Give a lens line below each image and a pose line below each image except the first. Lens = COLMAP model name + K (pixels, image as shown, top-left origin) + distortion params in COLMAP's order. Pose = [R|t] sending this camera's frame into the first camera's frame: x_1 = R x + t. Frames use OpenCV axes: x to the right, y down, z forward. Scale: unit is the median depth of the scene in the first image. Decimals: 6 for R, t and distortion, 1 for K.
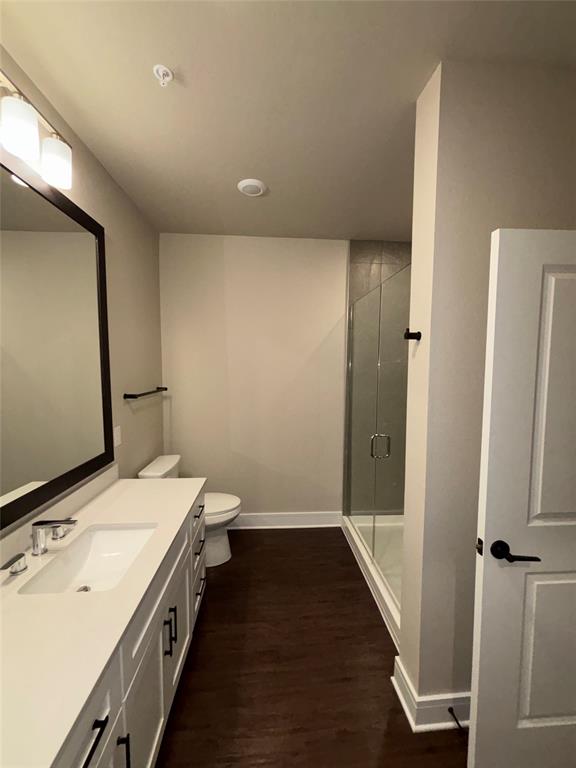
lens RADIAL K [[309.4, 0, 288.2], [0, 309.4, 386.0], [0, 0, 1]] dist [-0.000089, -0.000031]
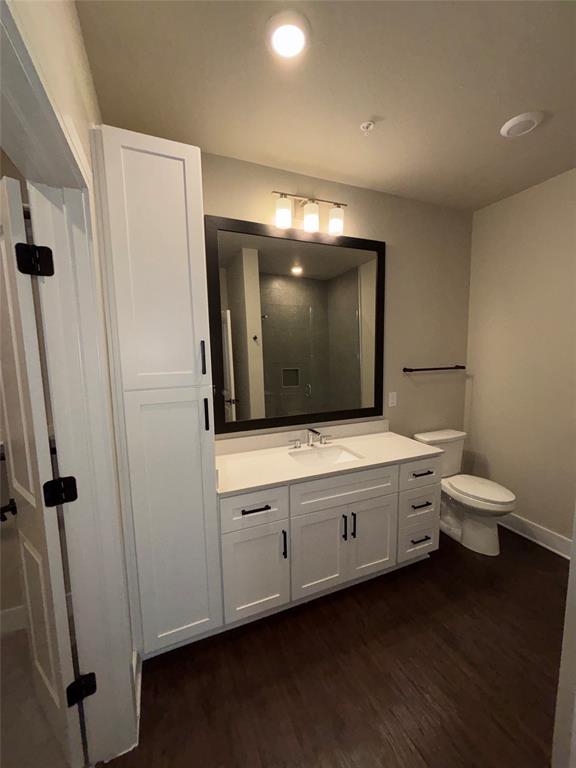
lens RADIAL K [[303.4, 0, 275.4], [0, 303.4, 388.7], [0, 0, 1]] dist [-0.000725, -0.000084]
pose [[0.308905, 0.098637, -0.945964, 0.457165], [-0.043288, 0.995035, 0.089618, 0.020911], [0.950107, 0.013266, 0.311642, 0.114781]]
